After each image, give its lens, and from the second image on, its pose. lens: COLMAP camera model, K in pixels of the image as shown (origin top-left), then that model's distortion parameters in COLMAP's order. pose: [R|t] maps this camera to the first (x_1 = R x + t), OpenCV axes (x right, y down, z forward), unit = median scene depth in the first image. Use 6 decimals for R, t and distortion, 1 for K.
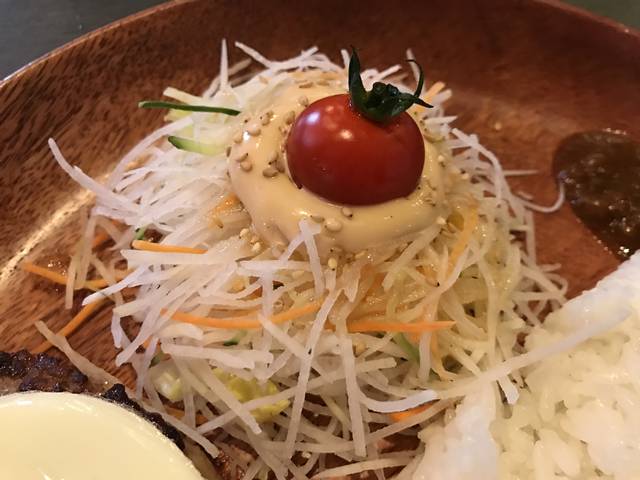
lens RADIAL K [[545.9, 0, 320.0], [0, 545.9, 240.0], [0, 0, 1]] dist [0.002369, 0.003520]
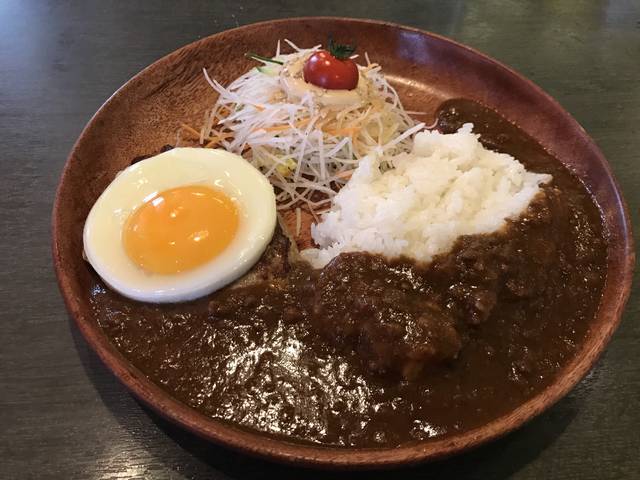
lens RADIAL K [[517.6, 0, 320.0], [0, 517.6, 240.0], [0, 0, 1]] dist [0.001552, -0.000057]
pose [[0.997166, 0.067891, -0.032430, 0.140169], [-0.071241, 0.990601, -0.116767, 0.849707], [0.024197, 0.118746, 0.992630, -1.233253]]
